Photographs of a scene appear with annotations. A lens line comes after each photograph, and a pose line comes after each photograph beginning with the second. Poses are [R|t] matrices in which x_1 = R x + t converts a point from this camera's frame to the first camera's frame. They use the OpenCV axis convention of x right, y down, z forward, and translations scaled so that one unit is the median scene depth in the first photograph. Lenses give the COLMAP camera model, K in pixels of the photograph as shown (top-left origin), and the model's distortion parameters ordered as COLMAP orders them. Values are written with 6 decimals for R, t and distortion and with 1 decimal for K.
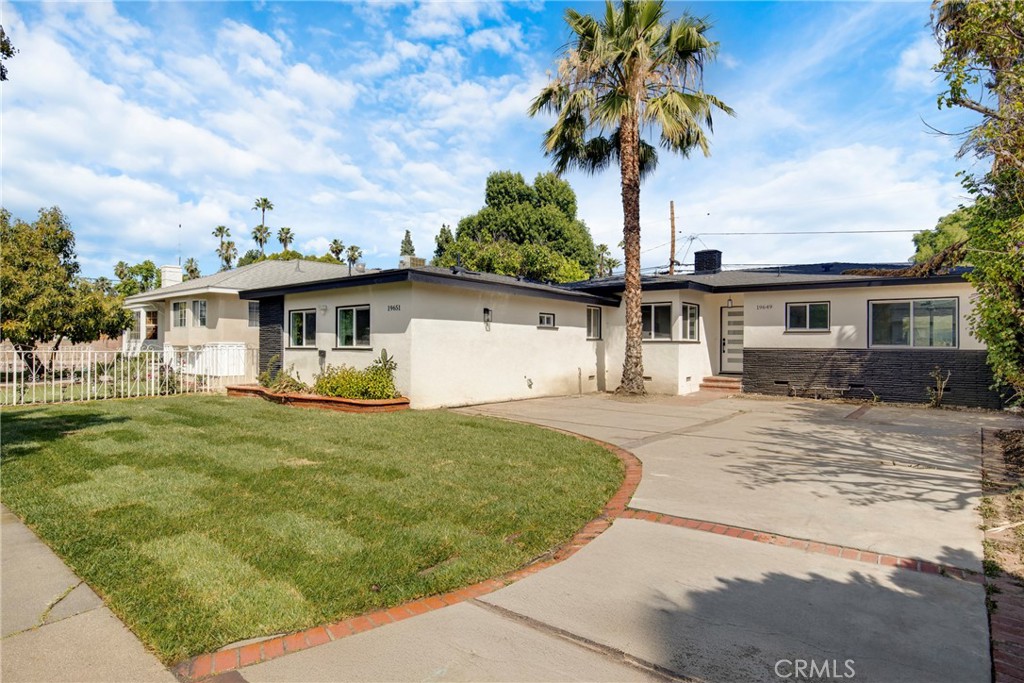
lens RADIAL K [[563.0, 0, 512.0], [0, 563.0, 341.5], [0, 0, 1]] dist [-0.006425, -0.000032]
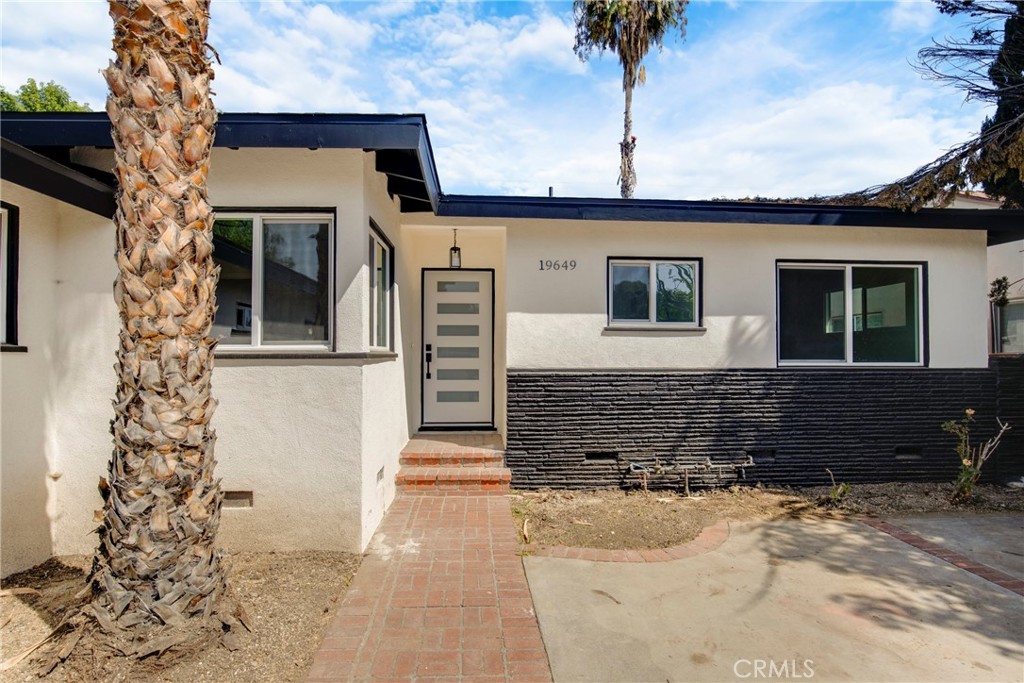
lens RADIAL K [[541.1, 0, 512.0], [0, 541.1, 341.5], [0, 0, 1]] dist [-0.020194, 0.000001]
pose [[0.738175, 0.006213, 0.674581, 0.183327], [0.001849, 0.999935, -0.011233, -0.003764], [-0.674607, 0.009539, 0.738115, 0.801614]]
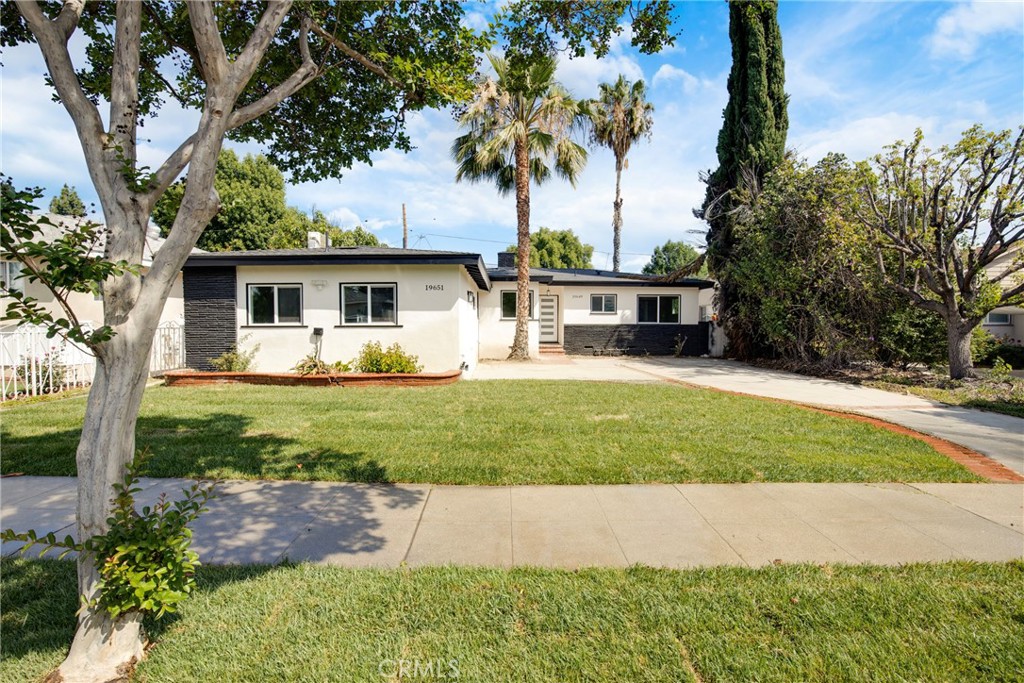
lens RADIAL K [[474.0, 0, 512.0], [0, 474.0, 341.5], [0, 0, 1]] dist [-0.009412, 0.000458]
pose [[0.770689, -0.027777, 0.636606, -0.519419], [0.000672, 0.999084, 0.042780, 0.003777], [-0.637211, -0.032542, 0.770002, 0.157340]]
